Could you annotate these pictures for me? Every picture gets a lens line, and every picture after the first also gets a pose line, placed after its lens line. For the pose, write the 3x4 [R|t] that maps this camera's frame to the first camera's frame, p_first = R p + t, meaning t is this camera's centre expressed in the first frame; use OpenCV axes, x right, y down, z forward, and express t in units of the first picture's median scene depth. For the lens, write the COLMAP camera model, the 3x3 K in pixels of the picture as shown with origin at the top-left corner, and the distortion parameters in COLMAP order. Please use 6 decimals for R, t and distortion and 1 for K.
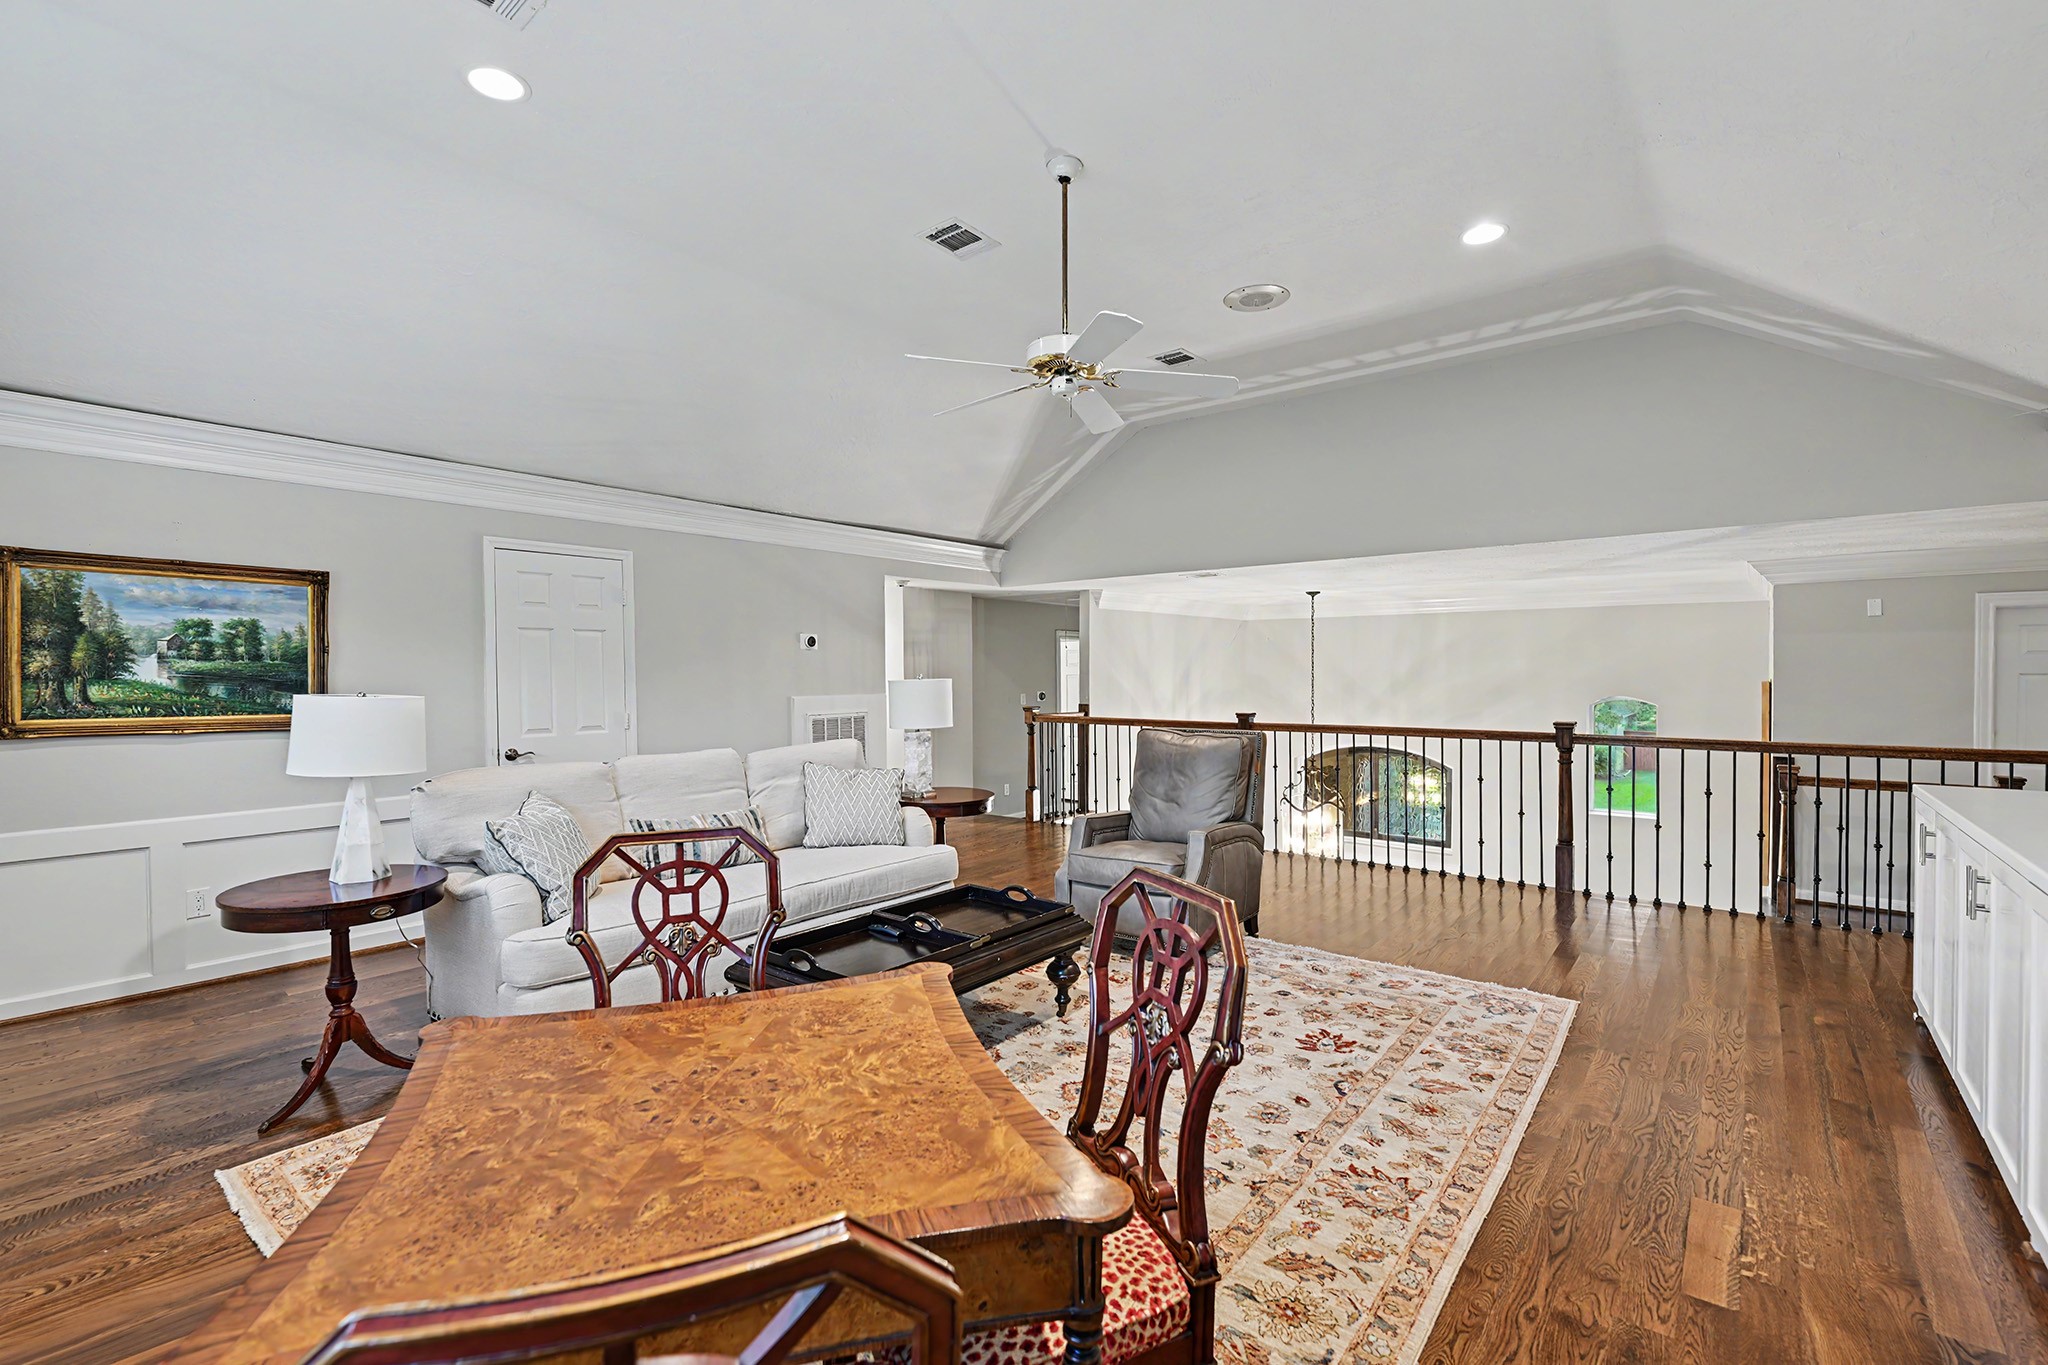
lens RADIAL K [[903.8, 0, 1024.0], [0, 903.8, 682.5], [0, 0, 1]] dist [-0.002929, -0.000180]
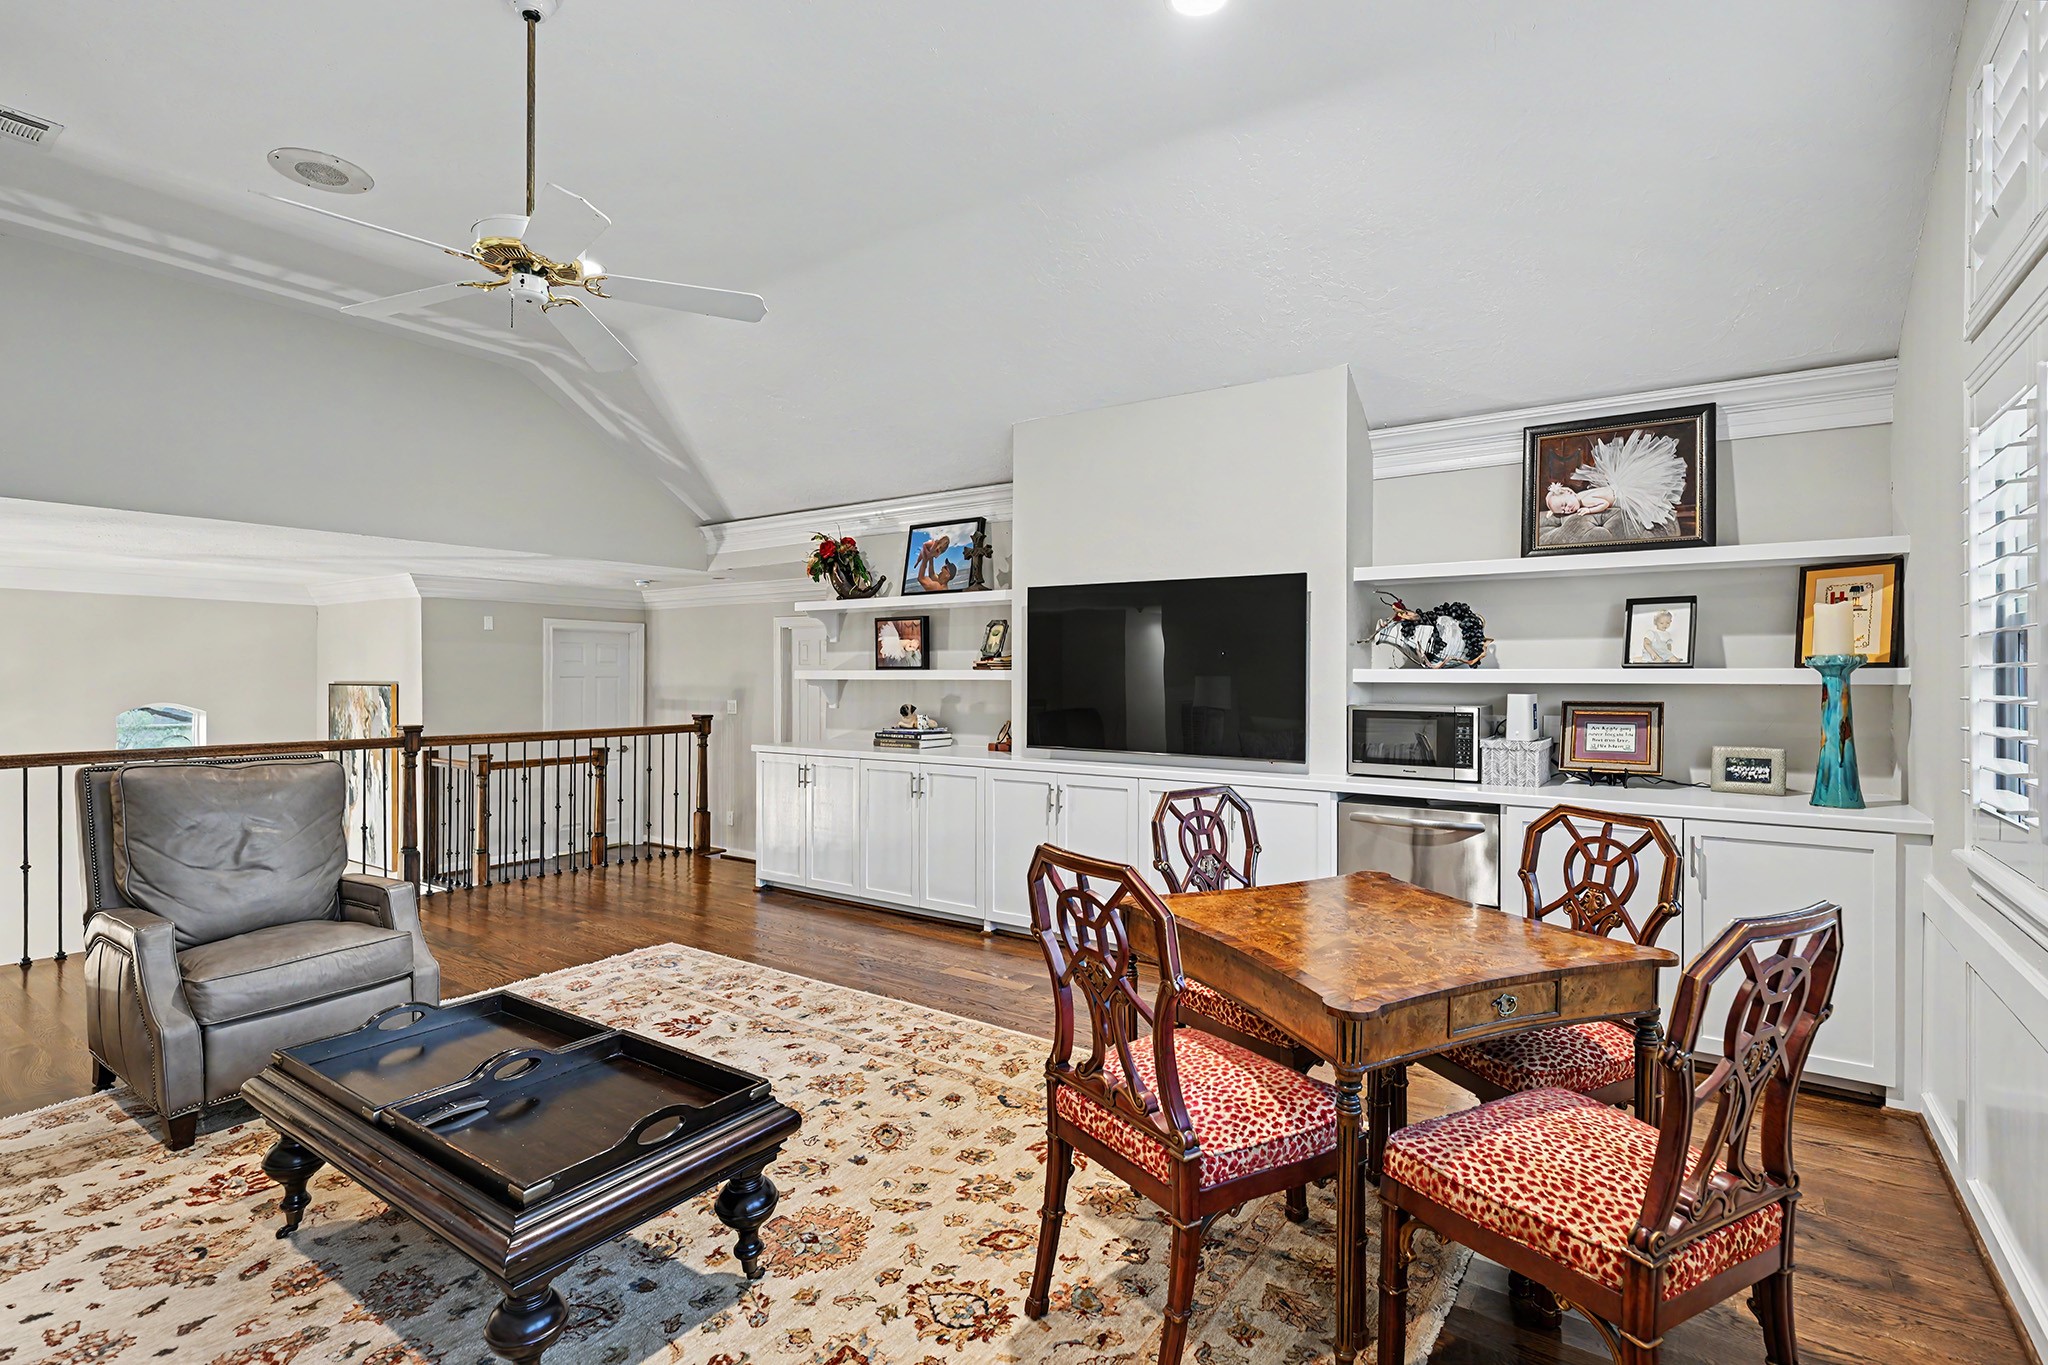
lens RADIAL K [[969.6, 0, 1017.8], [0, 969.6, 679.4], [0, 0, 1]] dist [-0.000606, 0.000291]
pose [[-0.070919, -0.002027, 0.997480, -0.711198], [0.009425, 0.999952, 0.002702, -0.004274], [-0.997438, 0.009593, -0.070897, 0.596964]]
